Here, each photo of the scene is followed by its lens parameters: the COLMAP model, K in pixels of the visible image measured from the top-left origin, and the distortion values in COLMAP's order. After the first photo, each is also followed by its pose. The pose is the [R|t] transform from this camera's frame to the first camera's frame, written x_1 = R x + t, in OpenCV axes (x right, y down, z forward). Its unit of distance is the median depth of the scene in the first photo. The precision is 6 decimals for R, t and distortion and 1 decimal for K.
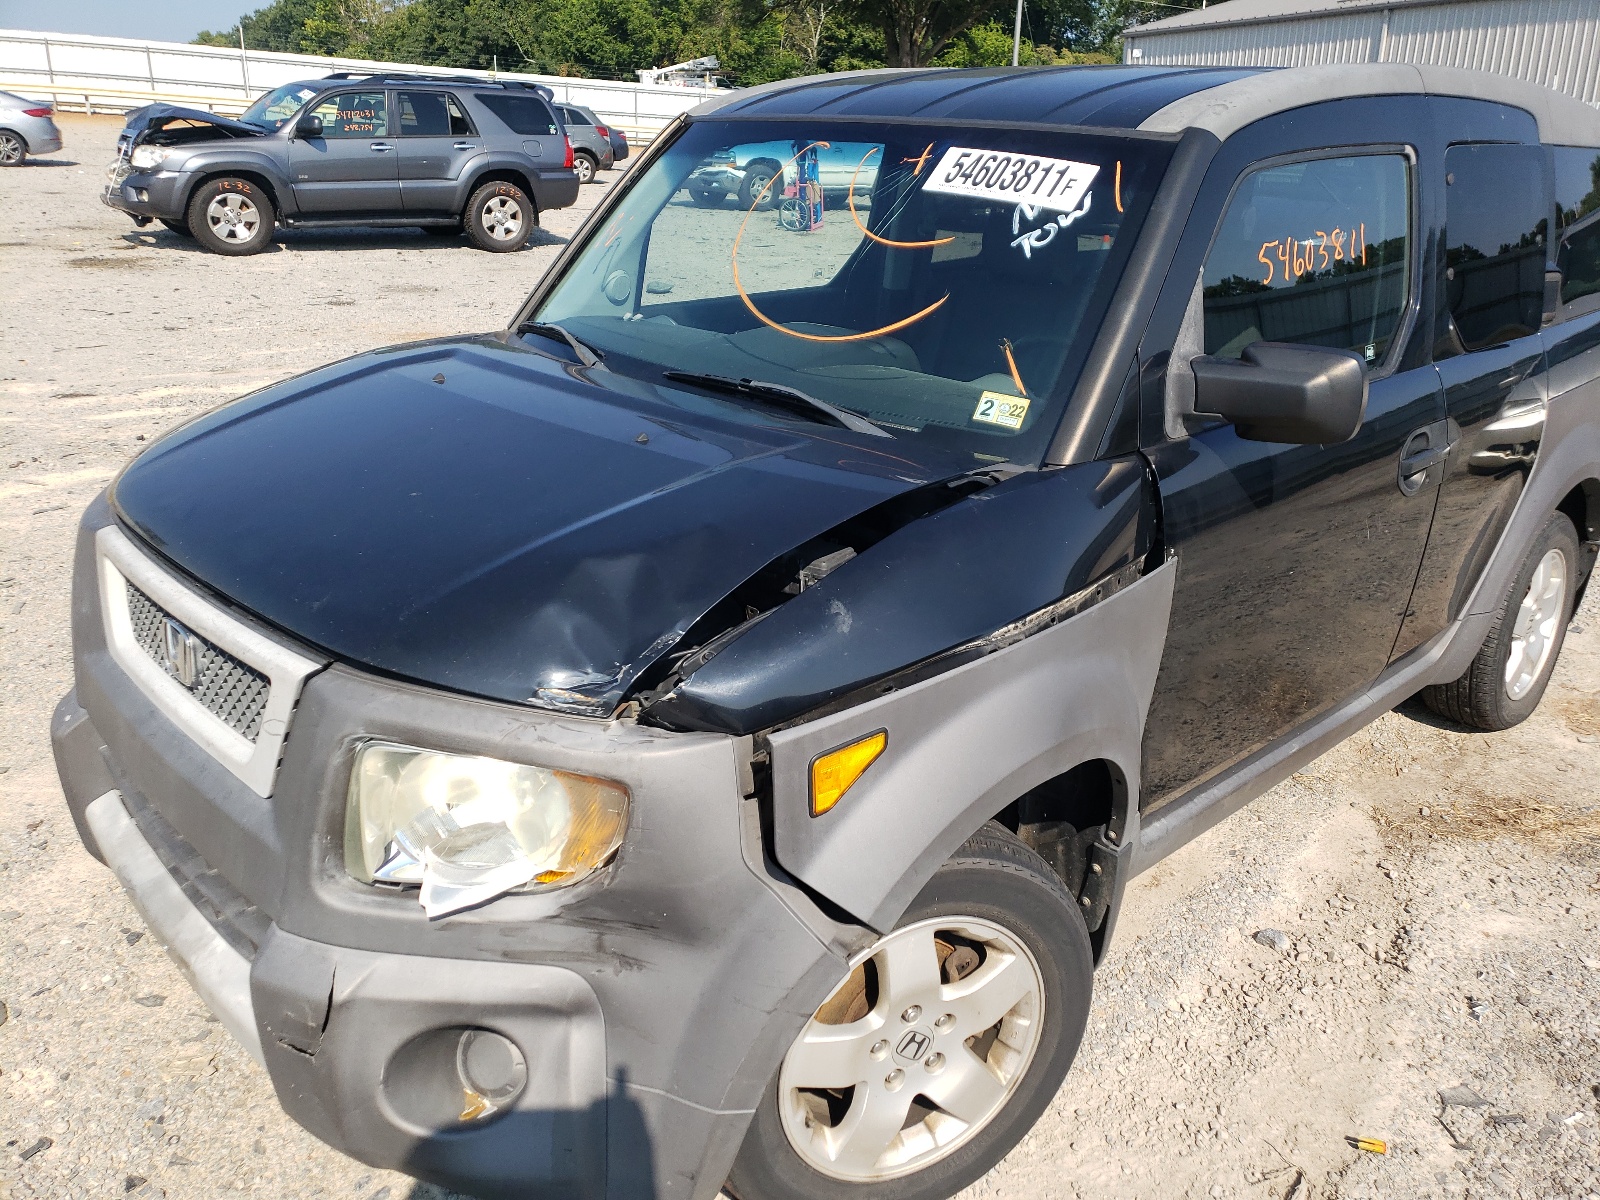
lens RADIAL K [[1204.2, 0, 801.6], [0, 1204.2, 602.0], [0, 0, 1]] dist [0.012521, -0.004751]
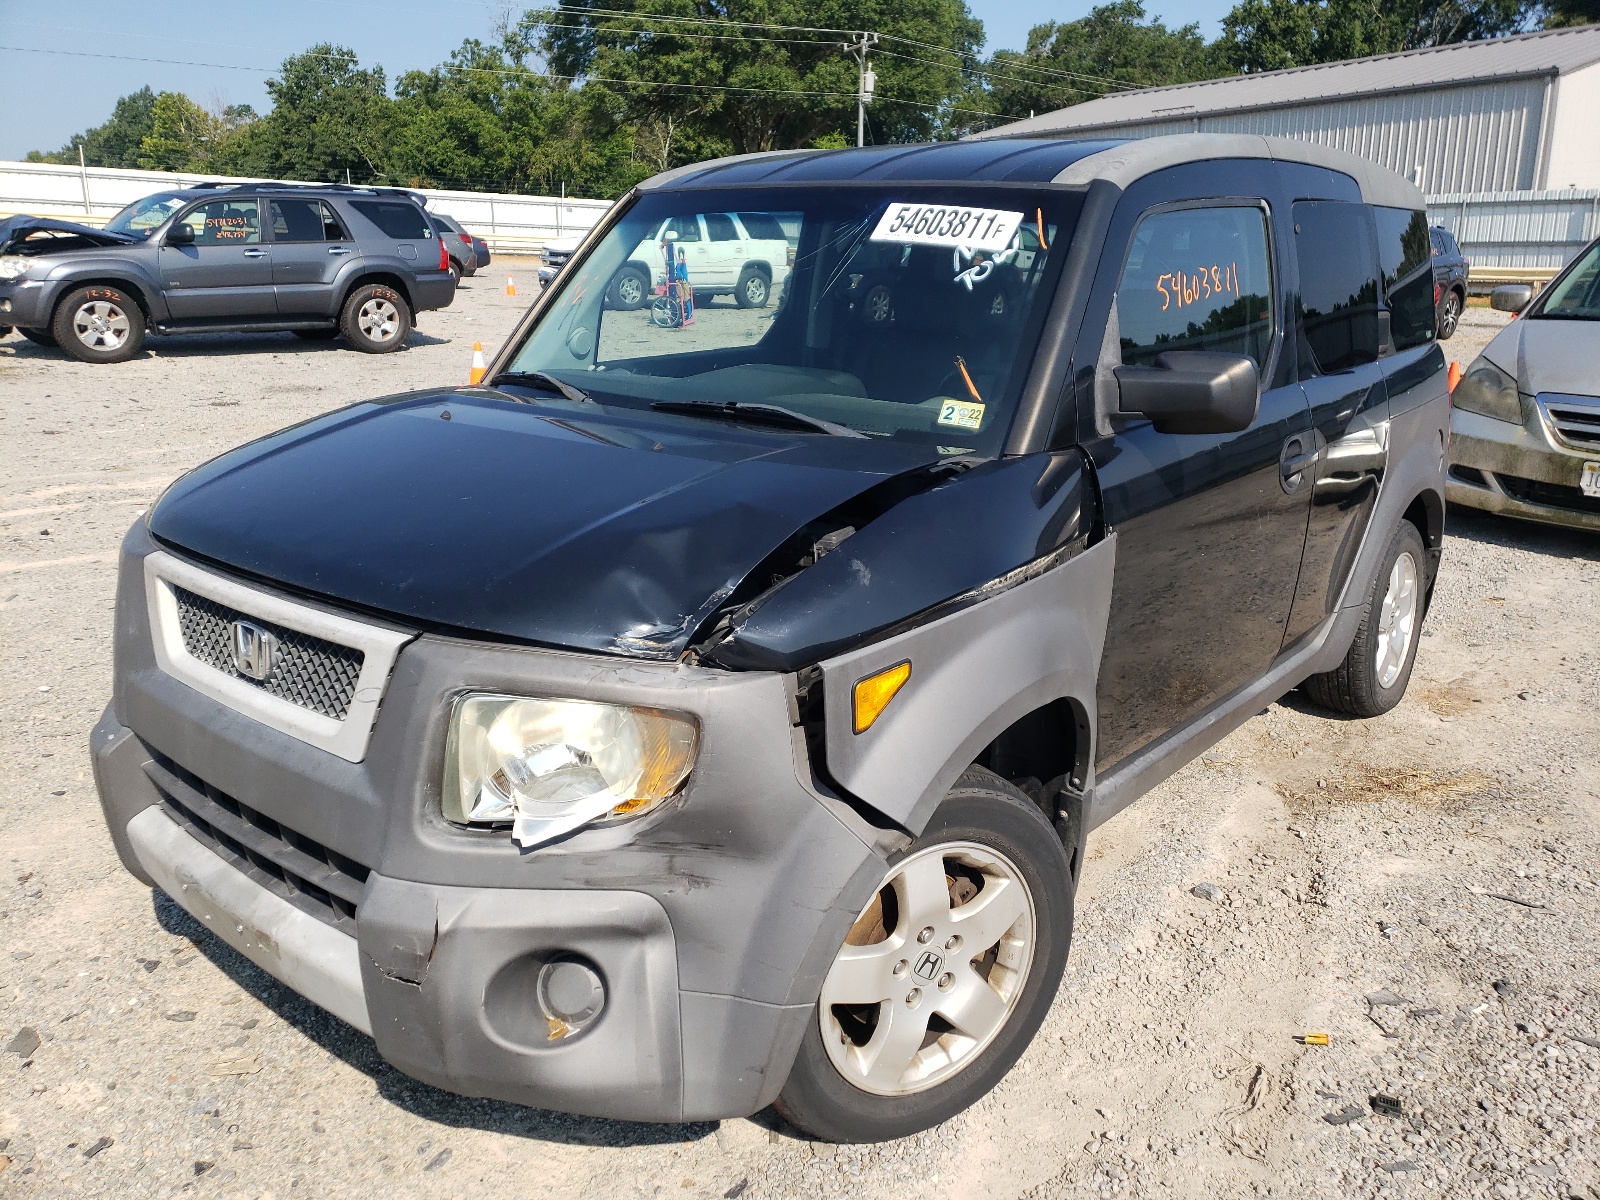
lens RADIAL K [[1204.2, 0, 802.0], [0, 1204.2, 600.4], [0, 0, 1]] dist [0.012521, -0.004751]
pose [[0.993306, -0.050830, 0.103724, -0.110414], [0.058823, 0.995408, -0.075518, 0.093196], [-0.099409, 0.081113, 0.991735, -0.120798]]
